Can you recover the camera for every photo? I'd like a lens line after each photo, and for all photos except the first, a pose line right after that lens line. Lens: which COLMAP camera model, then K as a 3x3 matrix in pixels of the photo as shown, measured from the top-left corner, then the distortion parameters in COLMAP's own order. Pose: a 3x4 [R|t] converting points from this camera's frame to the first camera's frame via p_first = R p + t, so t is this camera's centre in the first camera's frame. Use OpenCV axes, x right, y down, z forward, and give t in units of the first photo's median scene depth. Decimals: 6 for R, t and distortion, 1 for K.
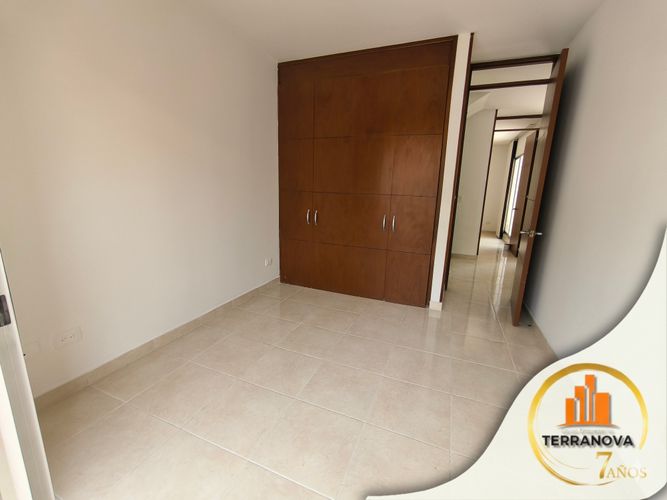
lens RADIAL K [[285.2, 0, 333.5], [0, 285.2, 250.0], [0, 0, 1]] dist [-0.001893, 0.001294]
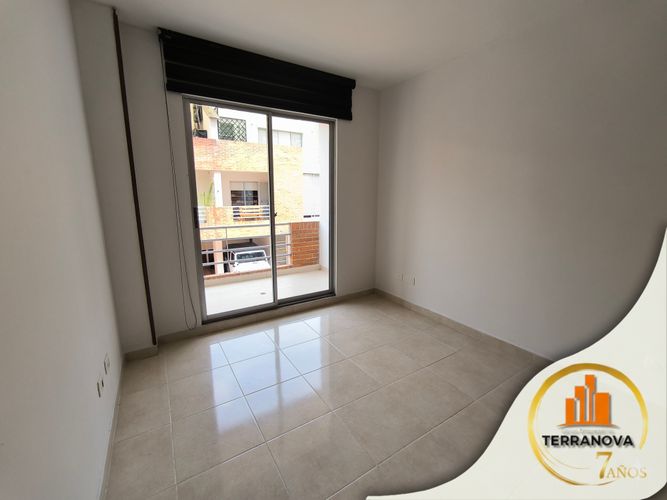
lens RADIAL K [[285.2, 0, 333.5], [0, 285.2, 250.0], [0, 0, 1]] dist [-0.001893, 0.001294]
pose [[-0.577614, 0.118050, -0.807729, 0.785137], [-0.198147, 0.939619, 0.279023, -0.278880], [0.791896, 0.321217, -0.519346, 1.217367]]
